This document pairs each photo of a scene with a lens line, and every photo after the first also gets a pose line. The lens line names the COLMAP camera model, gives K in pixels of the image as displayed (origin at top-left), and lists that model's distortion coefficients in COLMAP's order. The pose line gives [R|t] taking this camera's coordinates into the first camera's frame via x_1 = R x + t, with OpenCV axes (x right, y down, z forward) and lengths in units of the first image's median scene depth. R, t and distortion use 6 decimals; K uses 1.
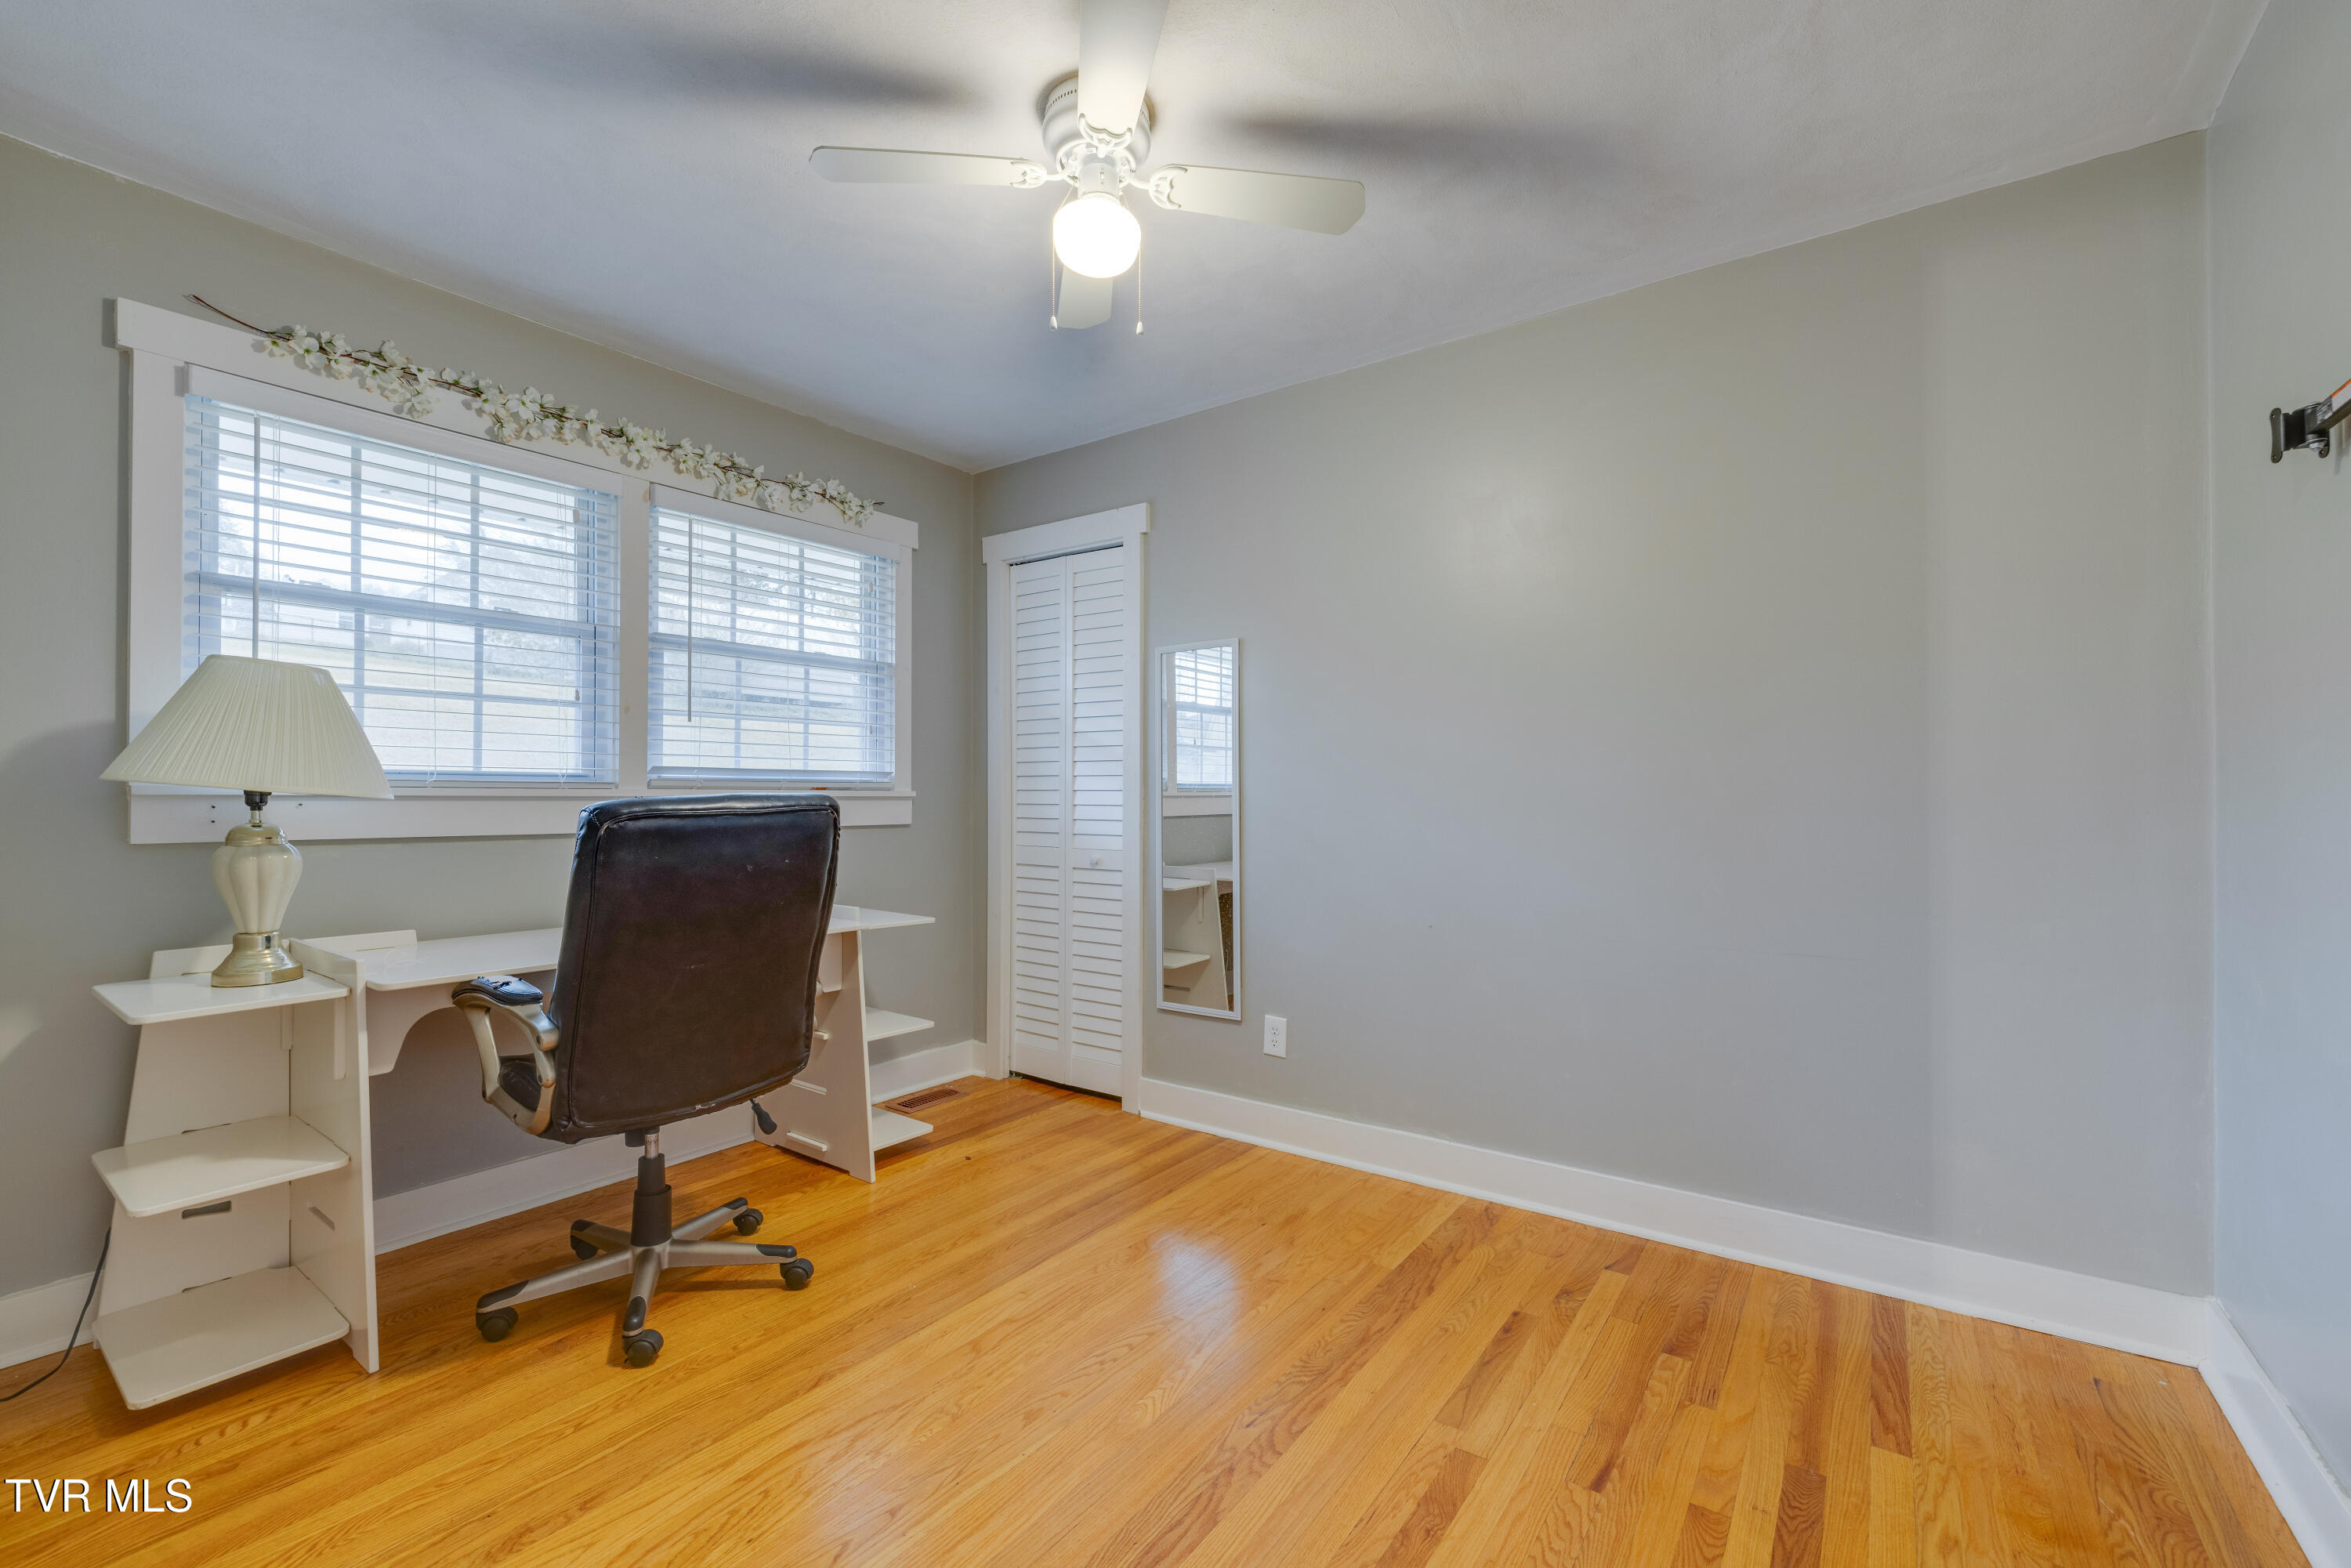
lens RADIAL K [[976.8, 0, 1168.8], [0, 976.8, 791.0], [0, 0, 1]] dist [0.000669, 0.000004]
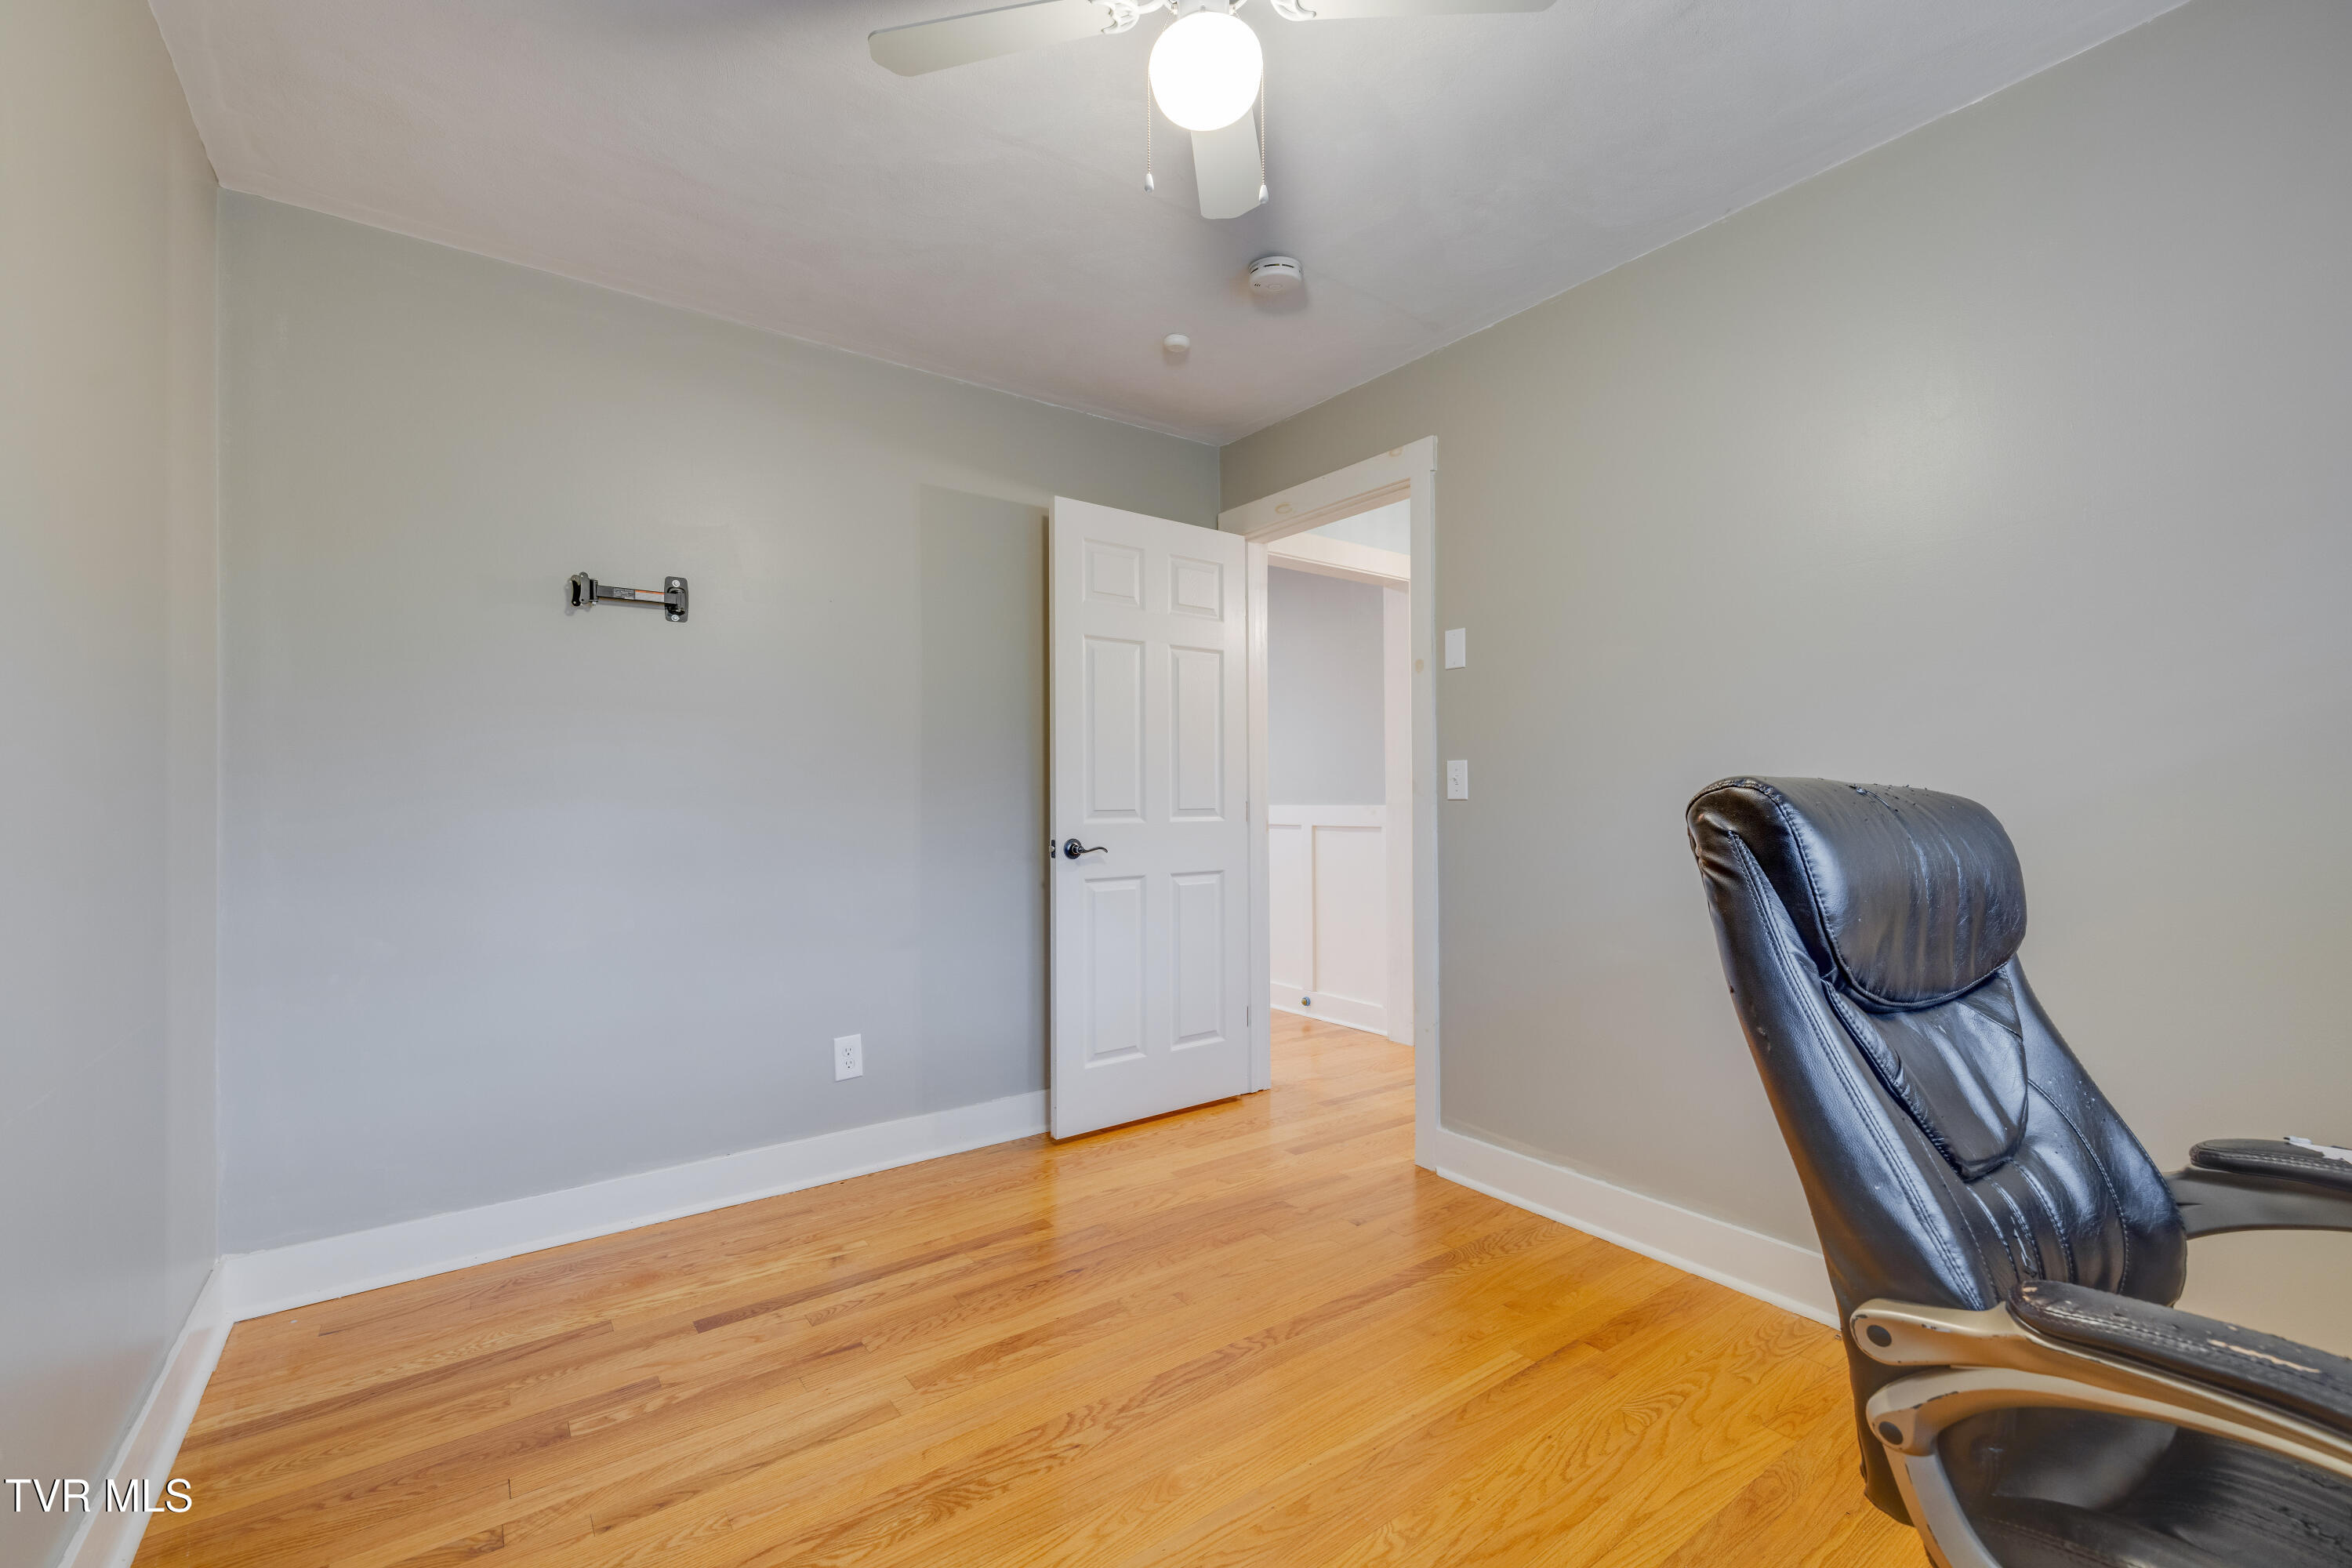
lens RADIAL K [[994.6, 0, 1176.0], [0, 994.6, 784.0], [0, 0, 1]] dist [0.001982, 0.000186]
pose [[-0.951062, 0.007452, 0.308909, -0.236394], [0.002215, 0.999848, -0.017300, 0.011256], [-0.308991, -0.015770, -0.950934, 1.416295]]
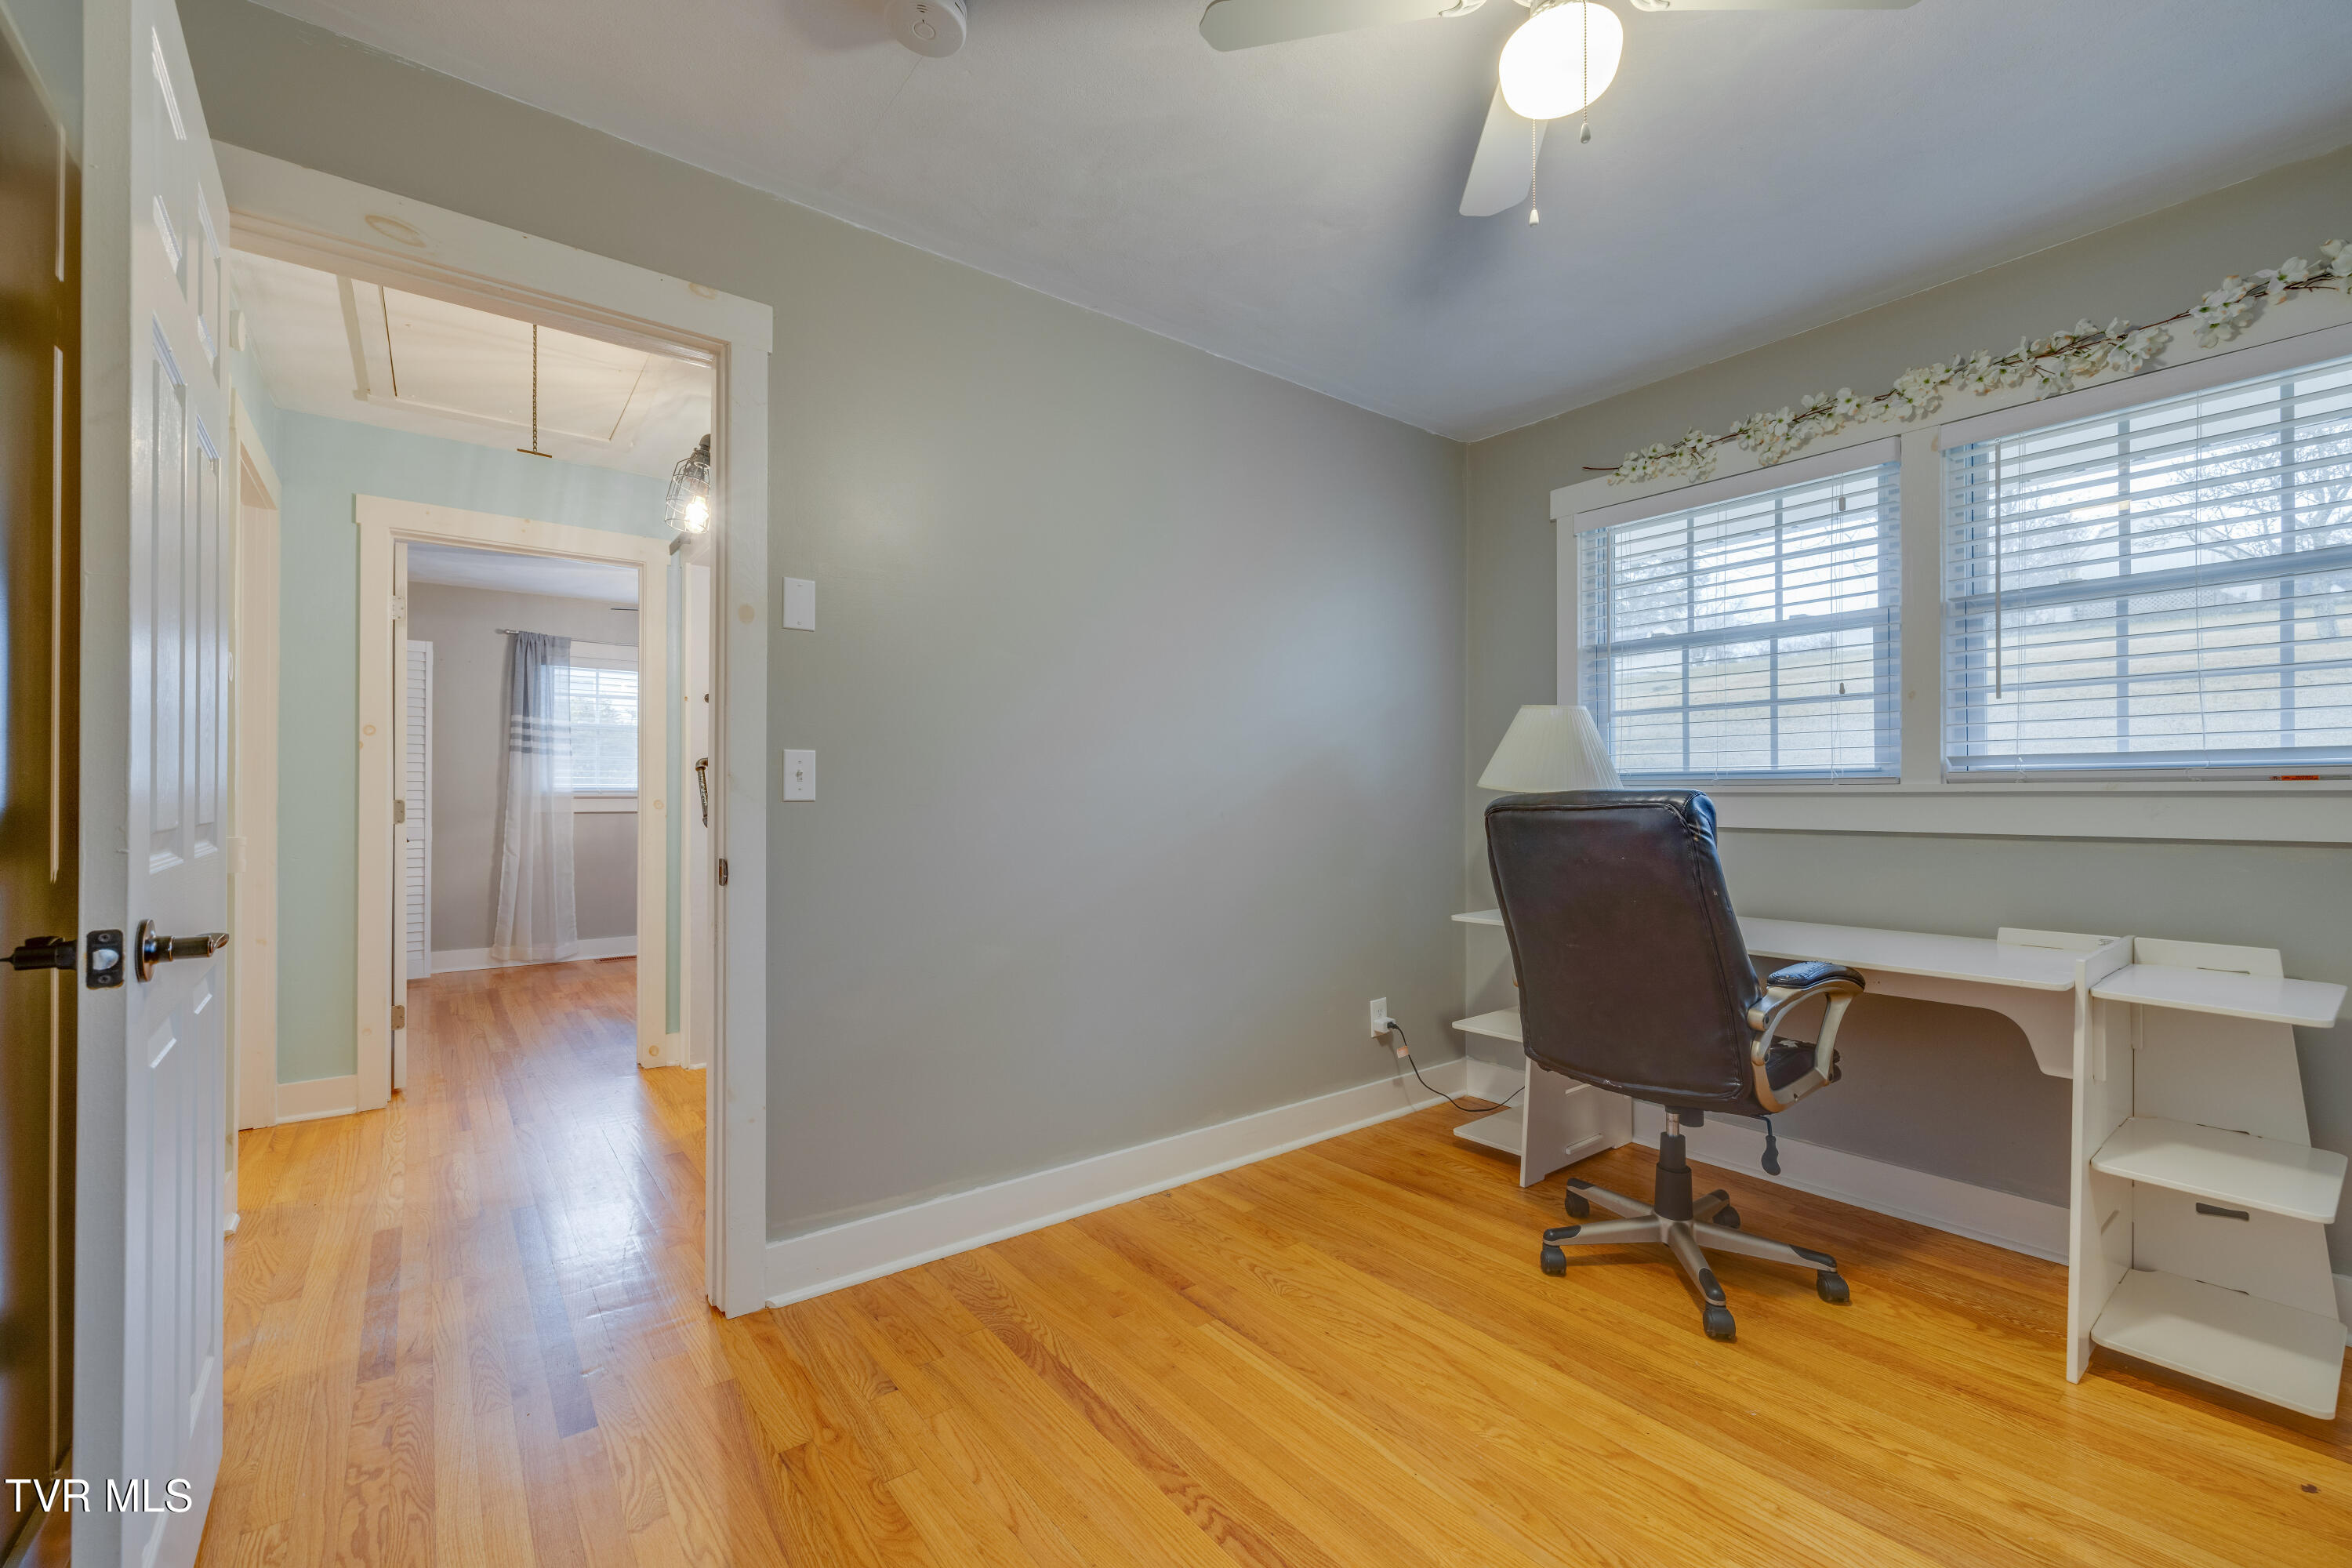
lens RADIAL K [[977.3, 0, 1169.3], [0, 977.3, 791.0], [0, 0, 1]] dist [0.000669, 0.000004]
pose [[-0.285031, -0.008279, -0.958482, 0.598958], [0.005081, 0.999936, -0.010148, 0.012163], [0.958505, -0.007763, -0.284971, 0.741019]]
